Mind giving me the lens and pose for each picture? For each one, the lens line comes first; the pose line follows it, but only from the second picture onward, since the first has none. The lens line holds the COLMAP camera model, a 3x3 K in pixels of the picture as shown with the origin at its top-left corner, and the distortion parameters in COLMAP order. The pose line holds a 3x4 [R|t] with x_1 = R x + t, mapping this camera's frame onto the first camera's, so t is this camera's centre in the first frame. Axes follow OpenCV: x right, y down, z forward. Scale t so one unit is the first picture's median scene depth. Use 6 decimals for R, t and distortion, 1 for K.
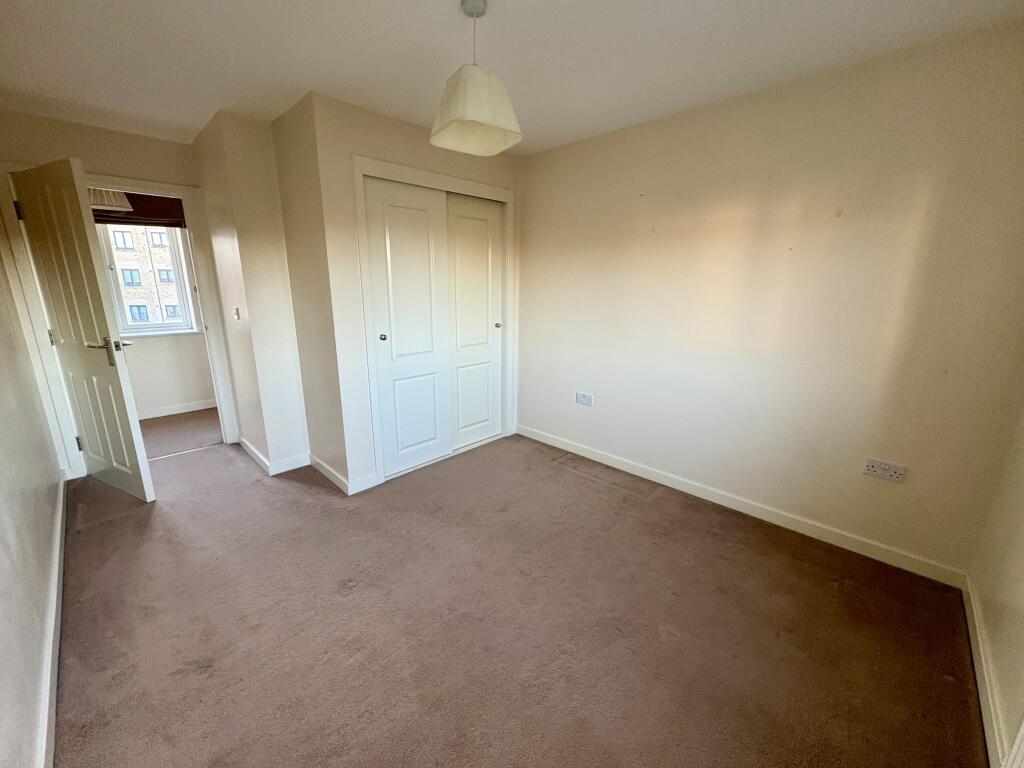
lens RADIAL K [[405.0, 0, 512.8], [0, 405.0, 379.6], [0, 0, 1]] dist [0.001914, 0.000155]
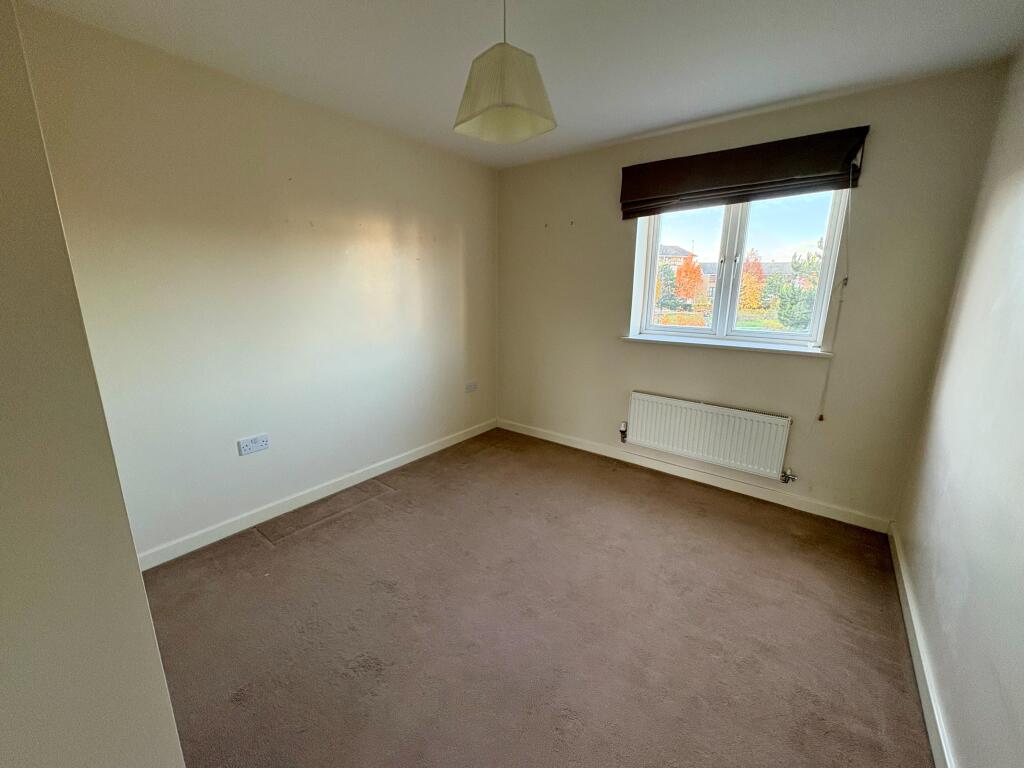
lens RADIAL K [[405.0, 0, 512.9], [0, 405.0, 383.0], [0, 0, 1]] dist [0.001914, 0.000155]
pose [[-0.107083, -0.229485, 0.967404, -0.724508], [0.230263, 0.940821, 0.248667, -0.169297], [-0.967219, 0.249386, -0.047904, 0.759753]]
